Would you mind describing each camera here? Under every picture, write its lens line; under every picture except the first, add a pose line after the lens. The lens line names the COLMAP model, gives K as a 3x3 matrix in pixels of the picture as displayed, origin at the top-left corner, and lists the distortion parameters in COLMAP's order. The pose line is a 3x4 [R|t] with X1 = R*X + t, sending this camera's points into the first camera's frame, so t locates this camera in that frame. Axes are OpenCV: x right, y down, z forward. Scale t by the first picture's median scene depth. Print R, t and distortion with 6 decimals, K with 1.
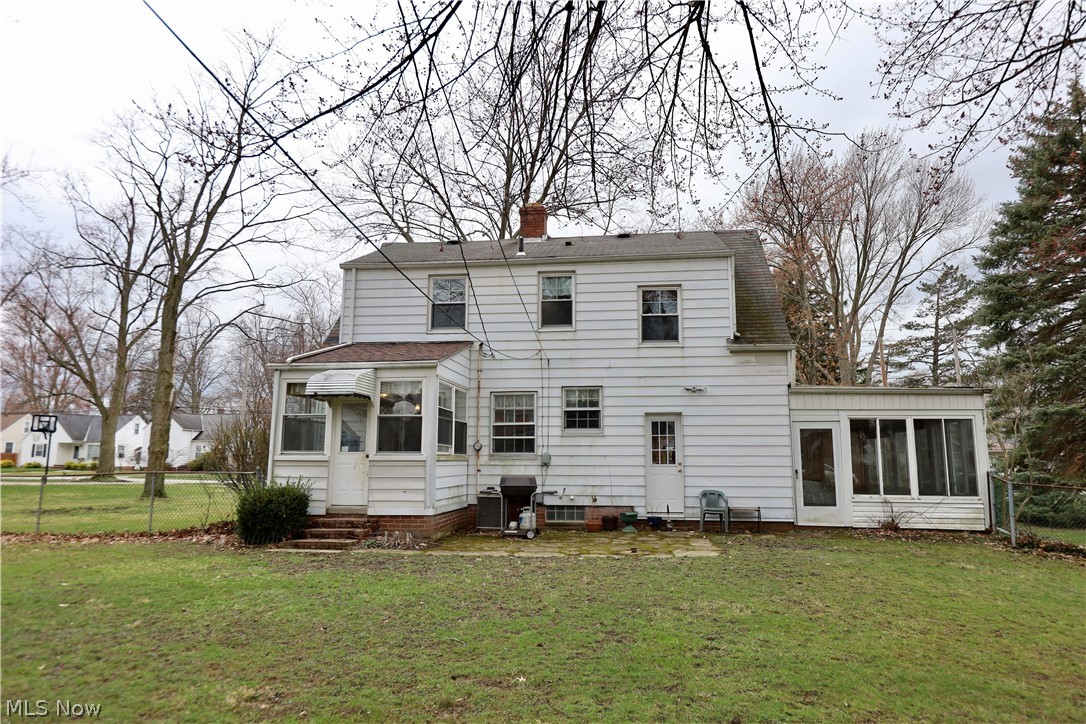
lens RADIAL K [[665.4, 0, 550.9], [0, 665.4, 360.6], [0, 0, 1]] dist [-0.005569, 0.004444]
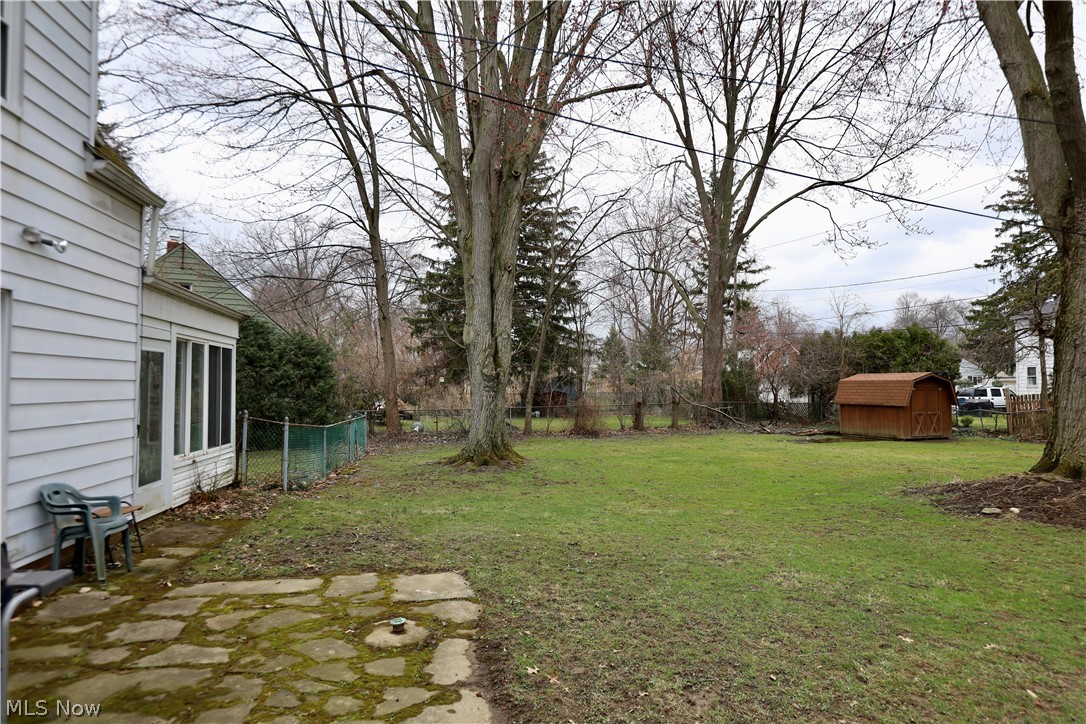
lens RADIAL K [[665.4, 0, 561.1], [0, 665.4, 361.2], [0, 0, 1]] dist [-0.005569, 0.004444]
pose [[-0.286354, 0.030509, 0.957638, -0.254244], [-0.147168, 0.986231, -0.075426, 0.101105], [-0.946754, -0.162532, -0.277921, 0.813884]]
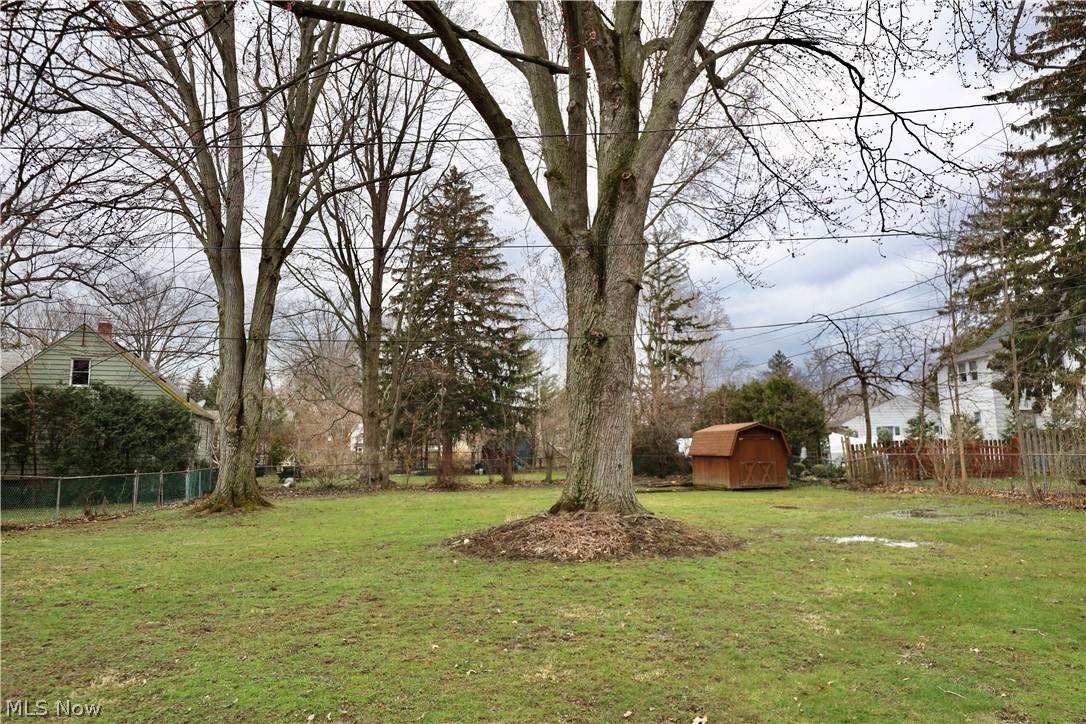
lens RADIAL K [[665.4, 0, 562.5], [0, 665.4, 360.5], [0, 0, 1]] dist [-0.005569, 0.004444]
pose [[-0.177248, 0.125939, 0.976075, -0.534406], [-0.133335, 0.979562, -0.150602, 0.026857], [-0.975092, -0.156839, -0.156833, 0.184284]]
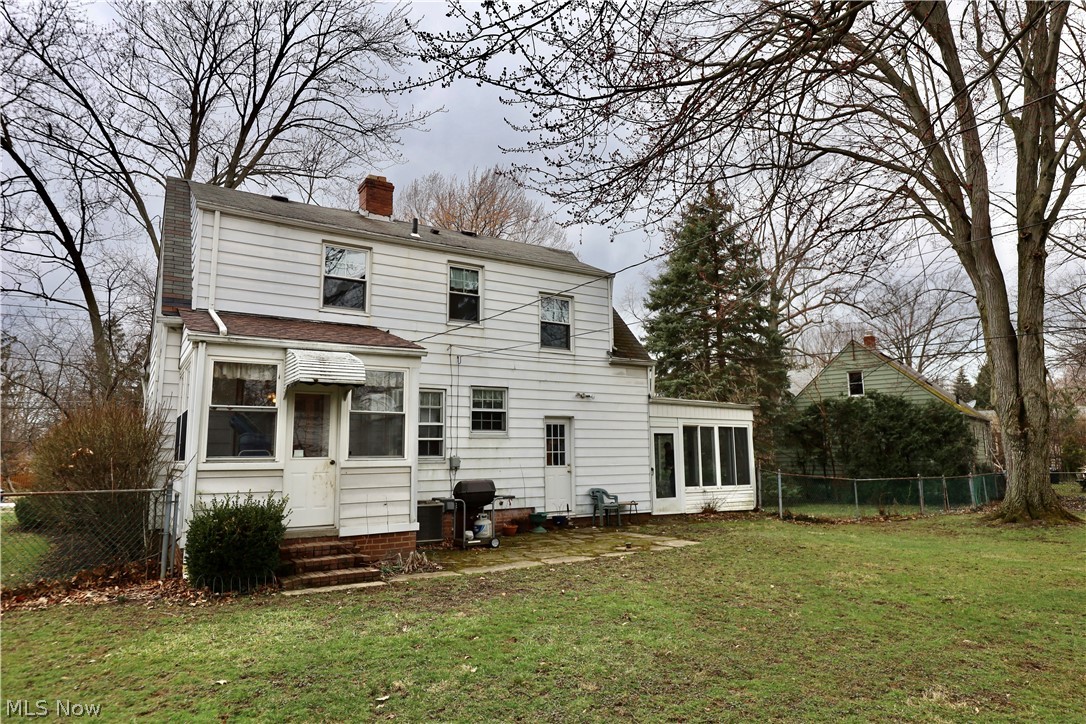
lens RADIAL K [[665.4, 0, 552.2], [0, 665.4, 361.3], [0, 0, 1]] dist [-0.005569, 0.004444]
pose [[0.770730, 0.079350, 0.632201, -0.518267], [-0.080202, 0.996405, -0.027287, 0.021900], [-0.632094, -0.029673, 0.774323, 0.200782]]
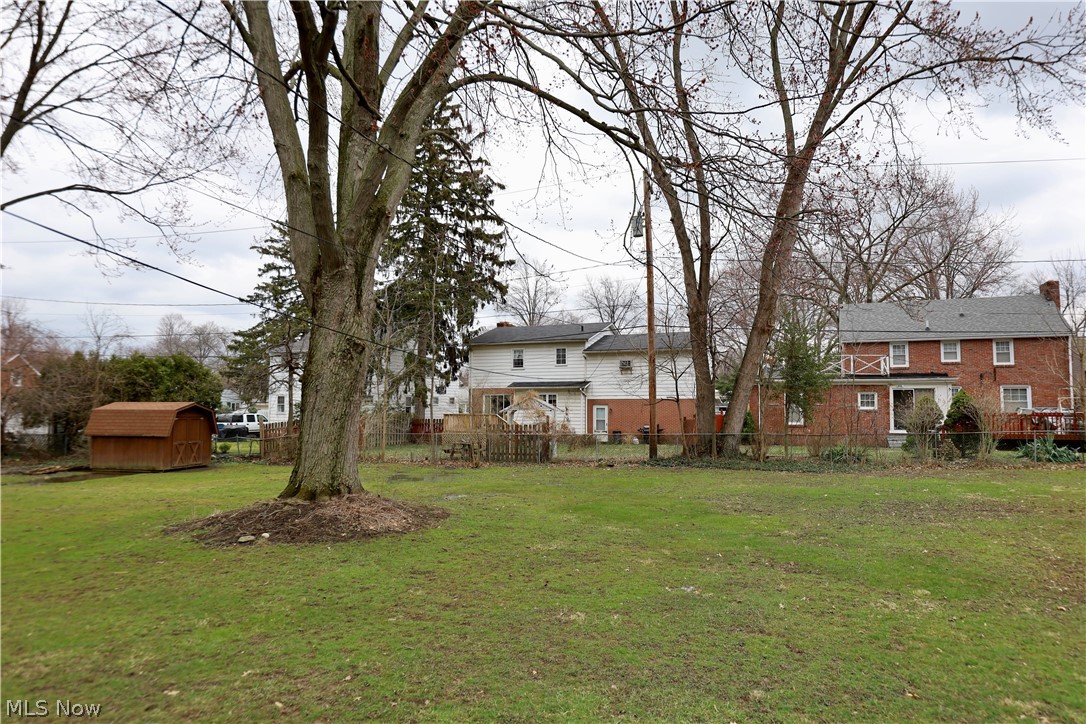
lens RADIAL K [[665.4, 0, 557.4], [0, 665.4, 367.0], [0, 0, 1]] dist [-0.005569, 0.004444]
pose [[-0.964111, 0.009741, 0.265322, -0.267154], [-0.047186, 0.977131, -0.207336, 0.084742], [-0.261274, -0.212415, -0.941603, 0.843492]]
